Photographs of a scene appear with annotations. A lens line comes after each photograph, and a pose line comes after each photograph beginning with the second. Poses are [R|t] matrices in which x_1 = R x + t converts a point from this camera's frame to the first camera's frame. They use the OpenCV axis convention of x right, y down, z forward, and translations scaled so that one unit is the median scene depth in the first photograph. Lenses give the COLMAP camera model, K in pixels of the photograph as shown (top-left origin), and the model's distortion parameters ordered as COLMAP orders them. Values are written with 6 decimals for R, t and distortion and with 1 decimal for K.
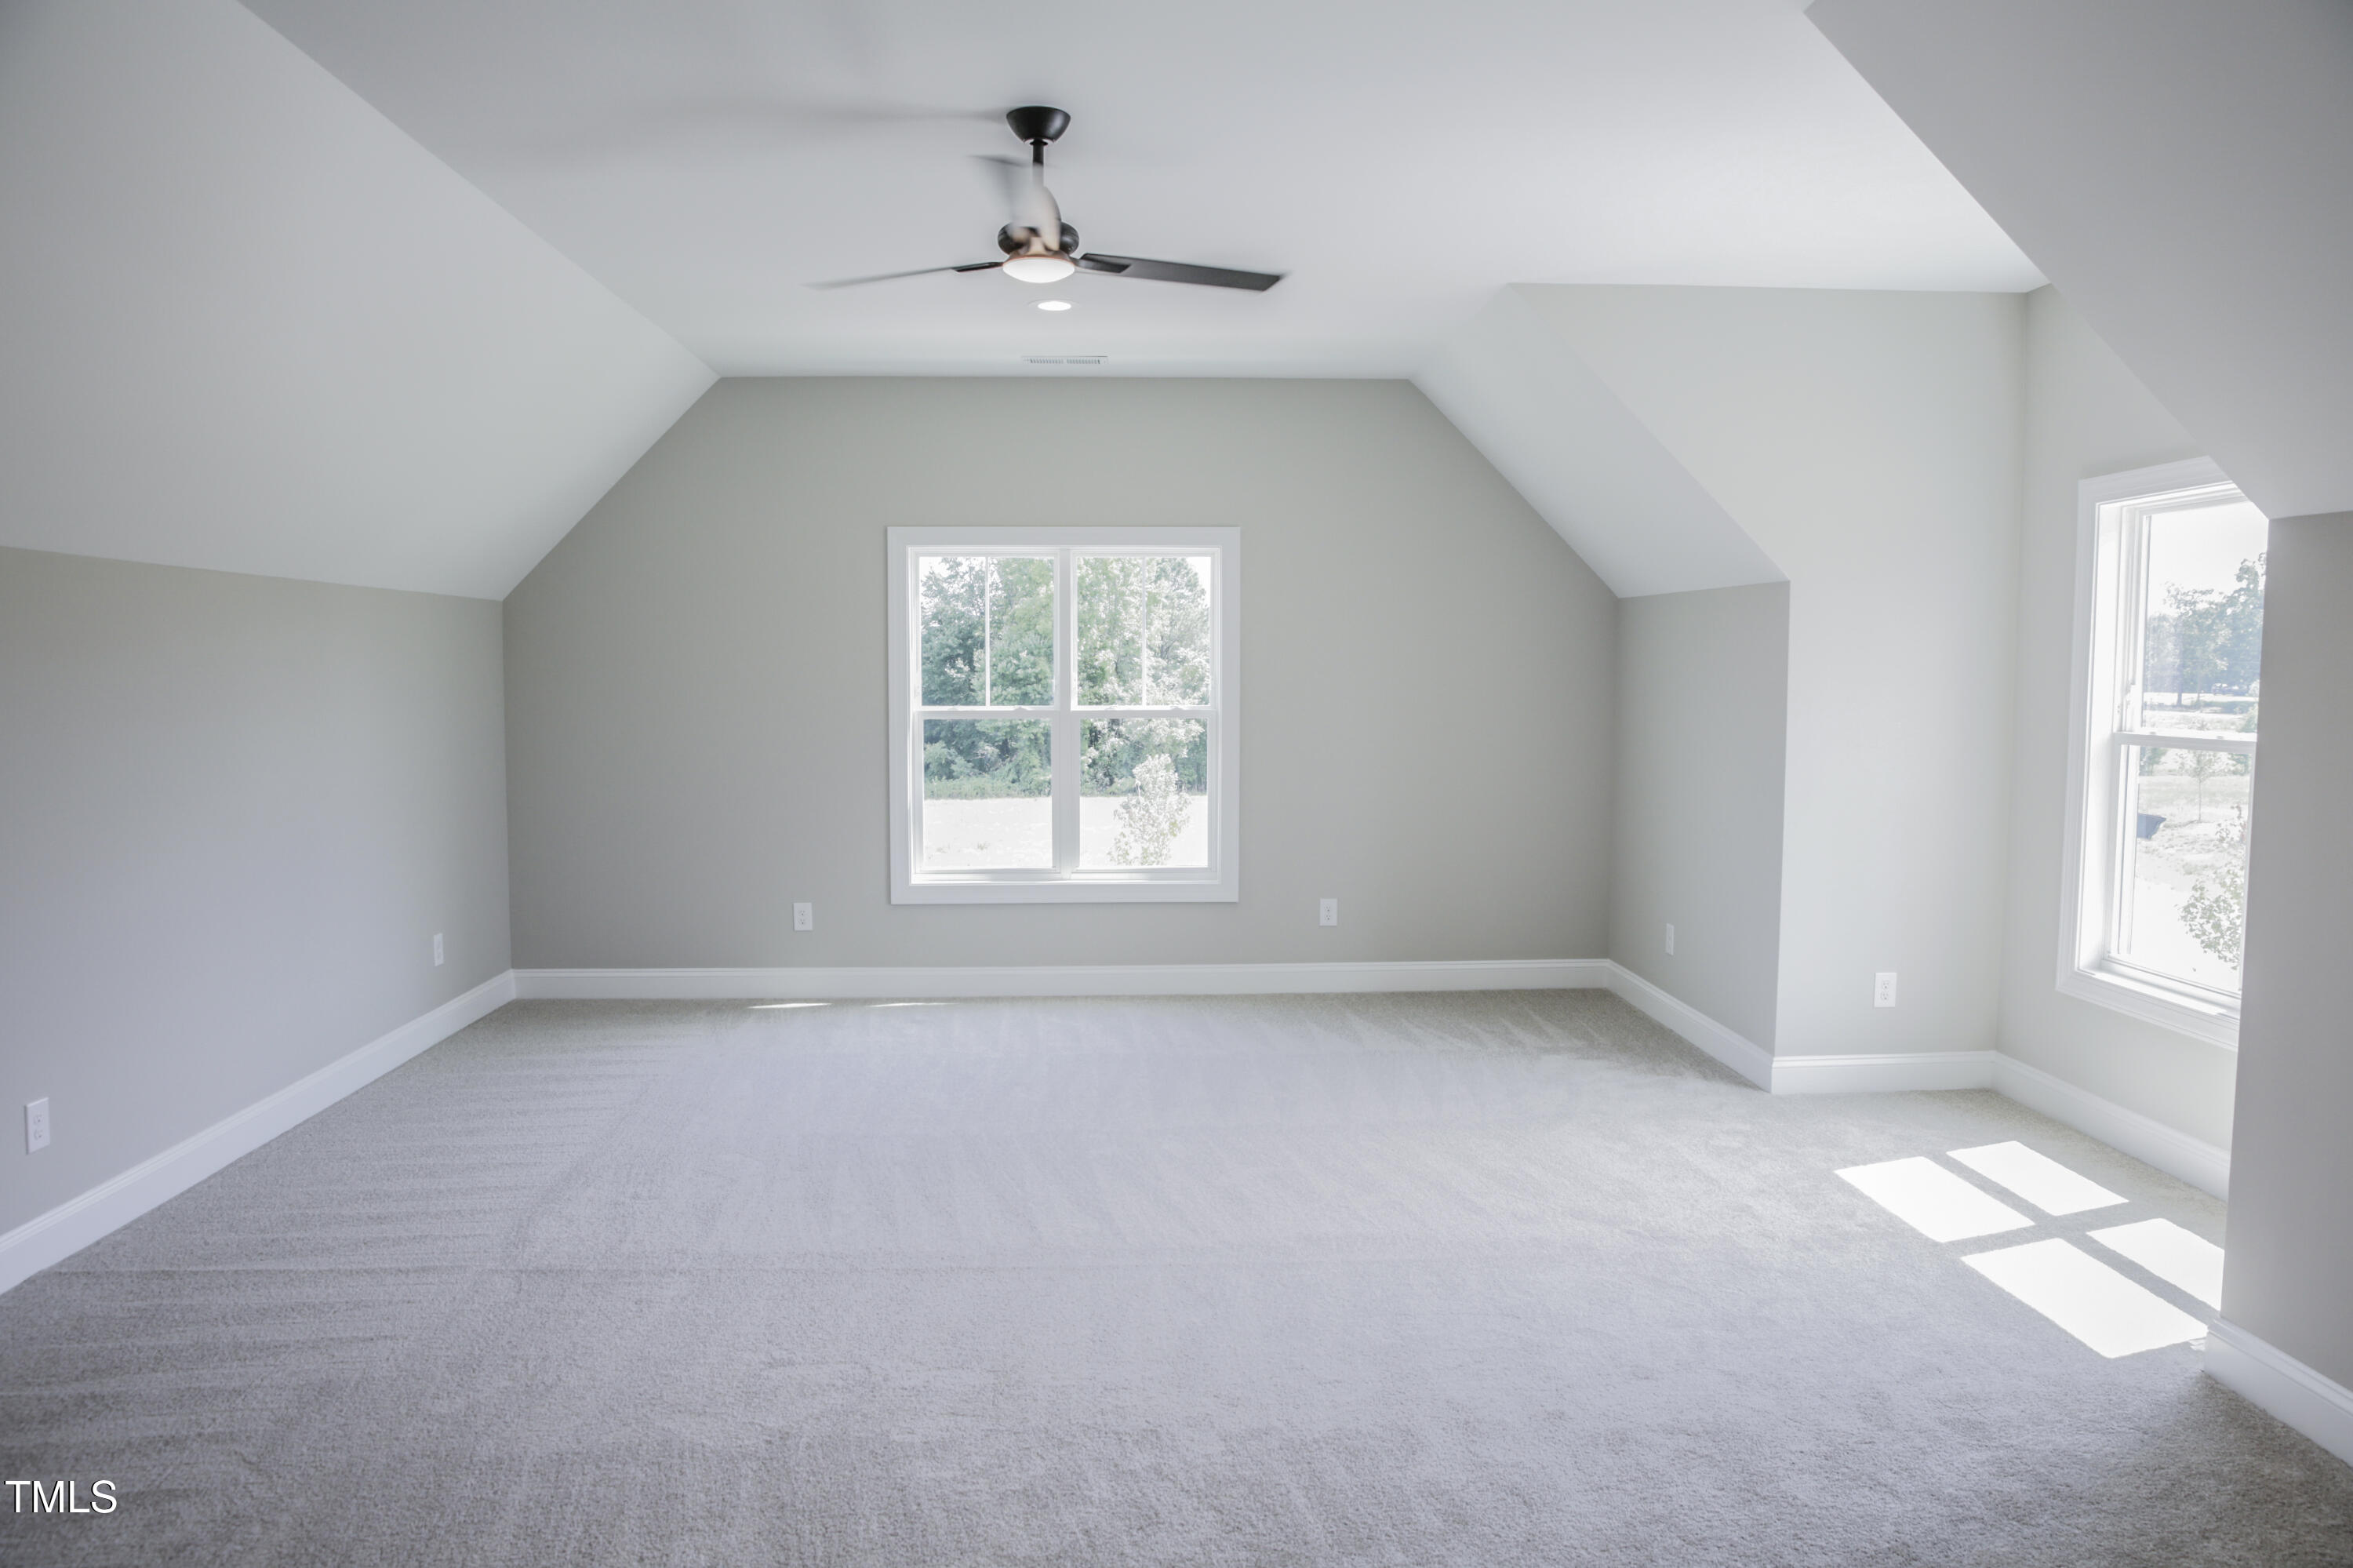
lens RADIAL K [[1612.2, 0, 1165.6], [0, 1612.2, 789.7], [0, 0, 1]] dist [-0.110812, 0.084850]
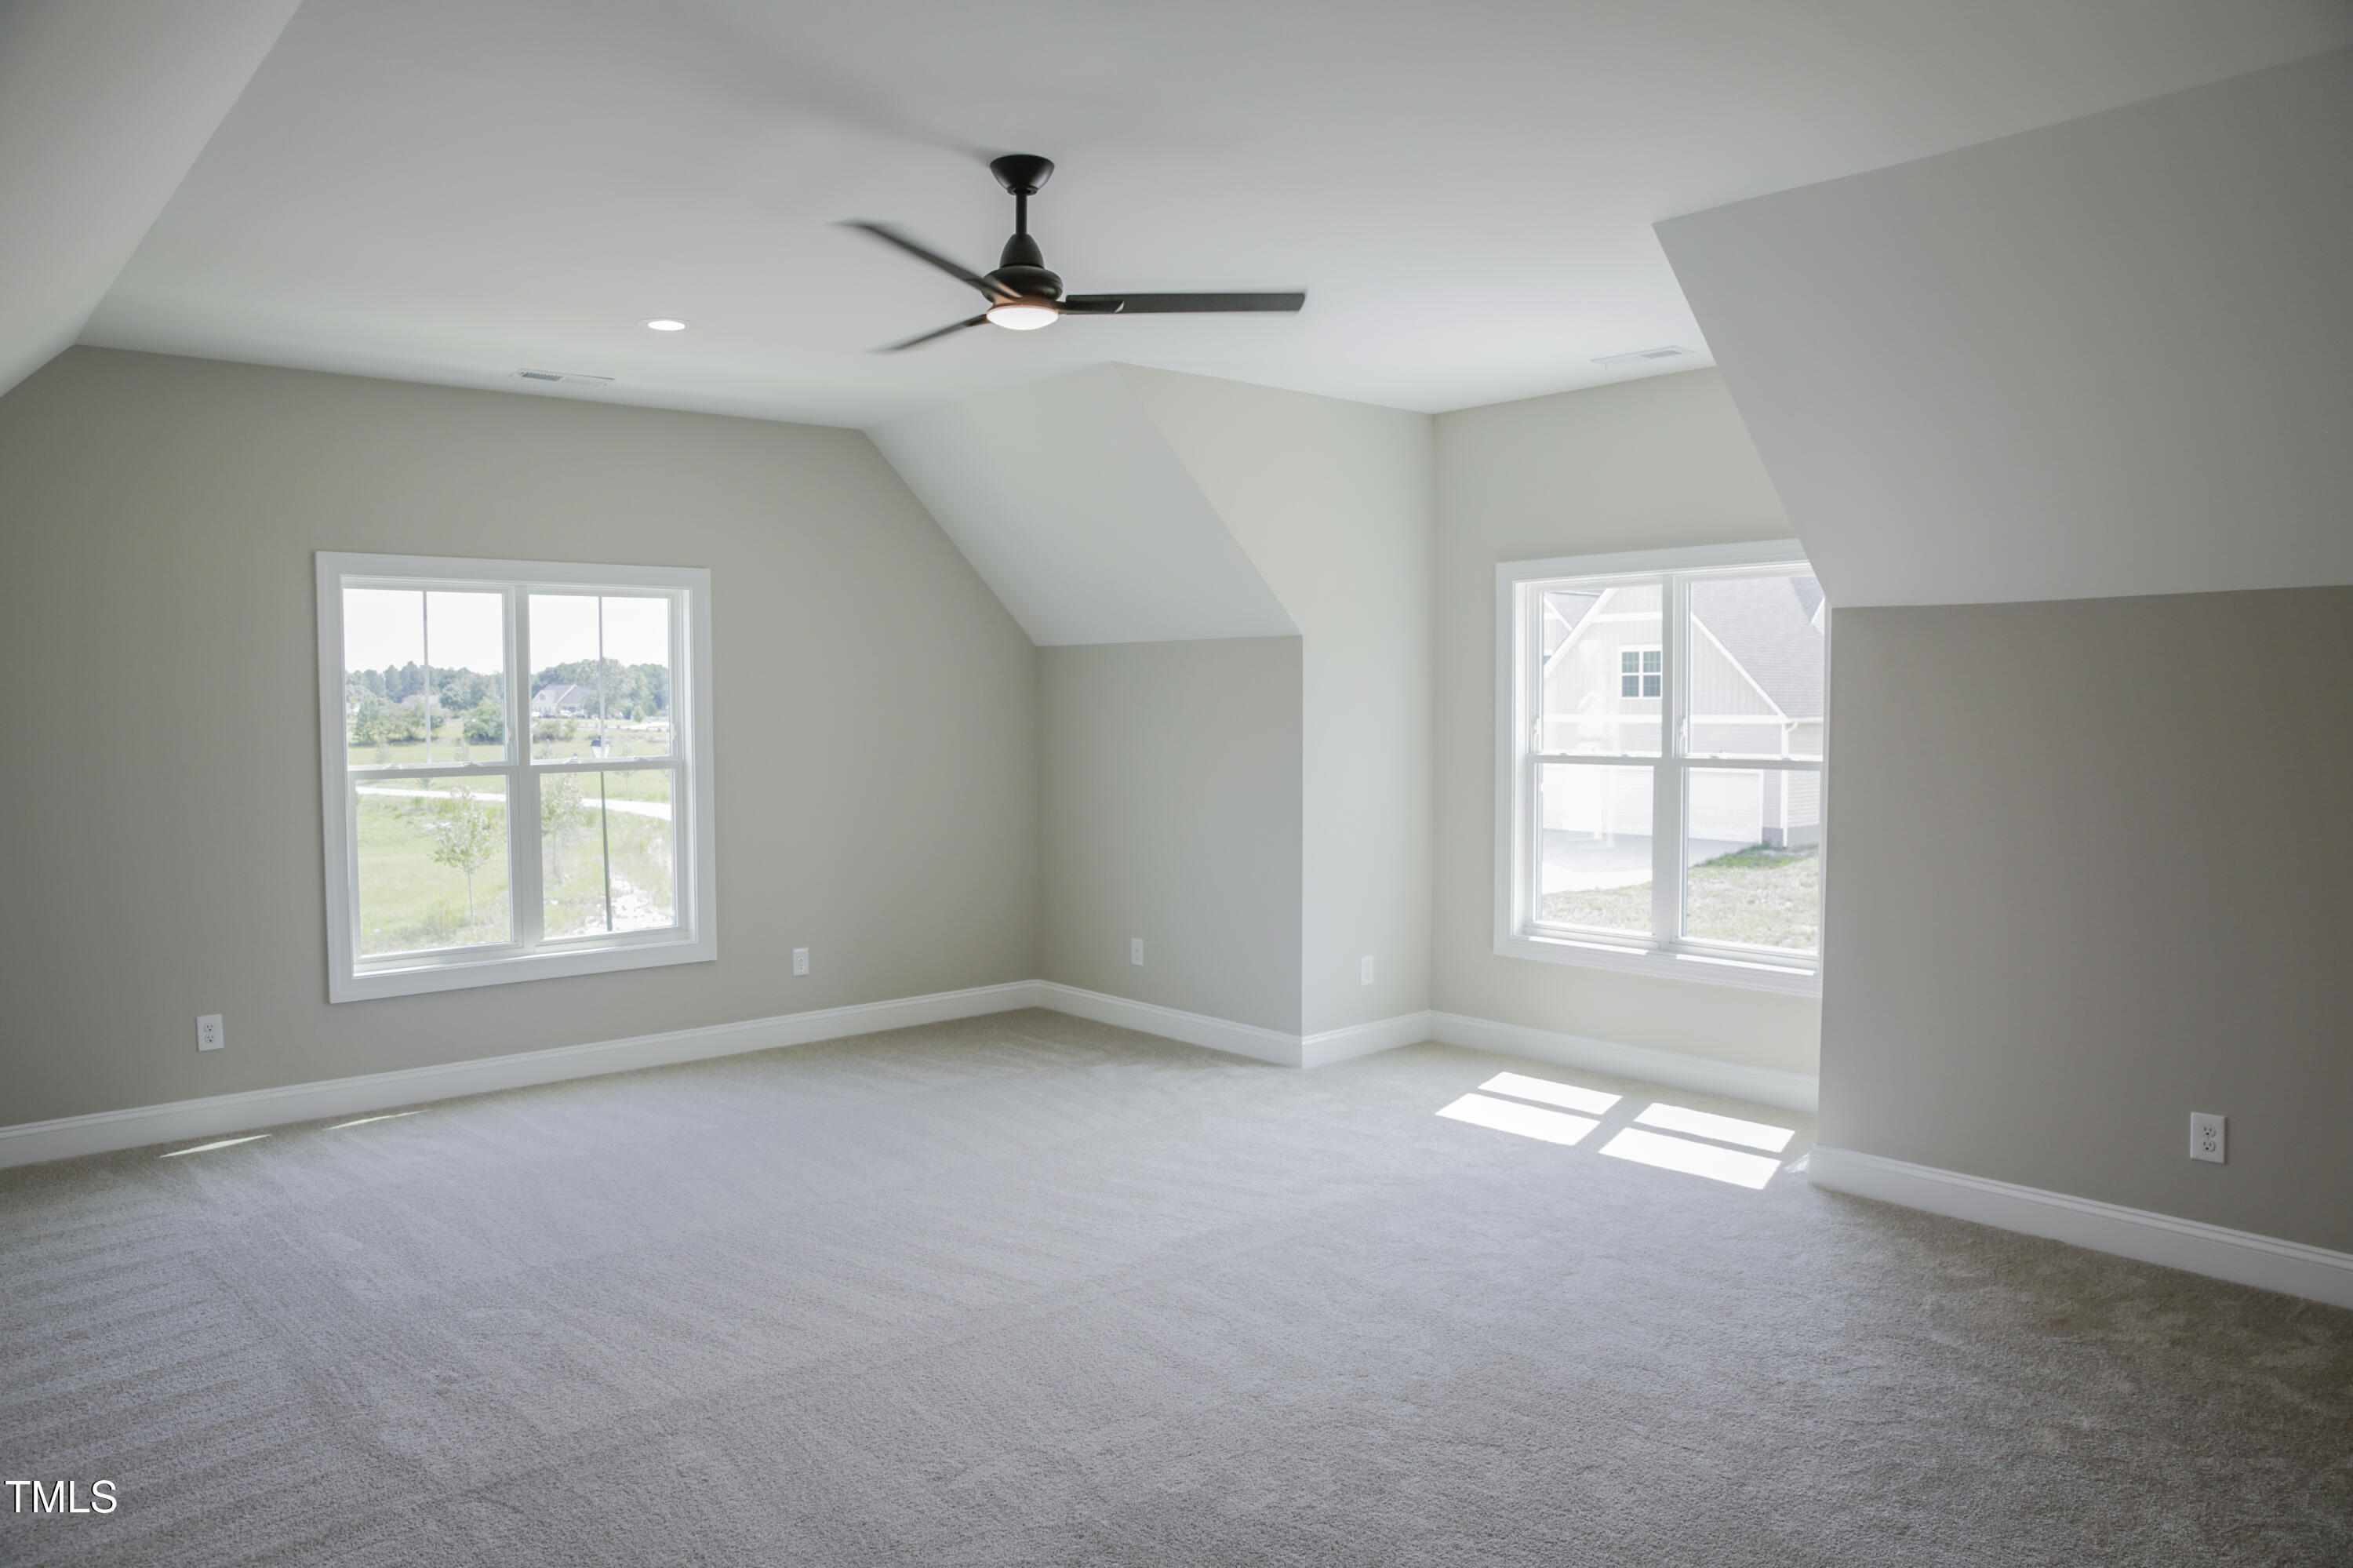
lens RADIAL K [[1612.2, 0, 1165.6], [0, 1612.2, 789.7], [0, 0, 1]] dist [-0.110812, 0.084850]
pose [[0.782012, -0.038742, 0.622058, -0.434111], [0.055502, 0.998430, -0.007592, -0.012059], [-0.620788, 0.040462, 0.782934, 0.117761]]
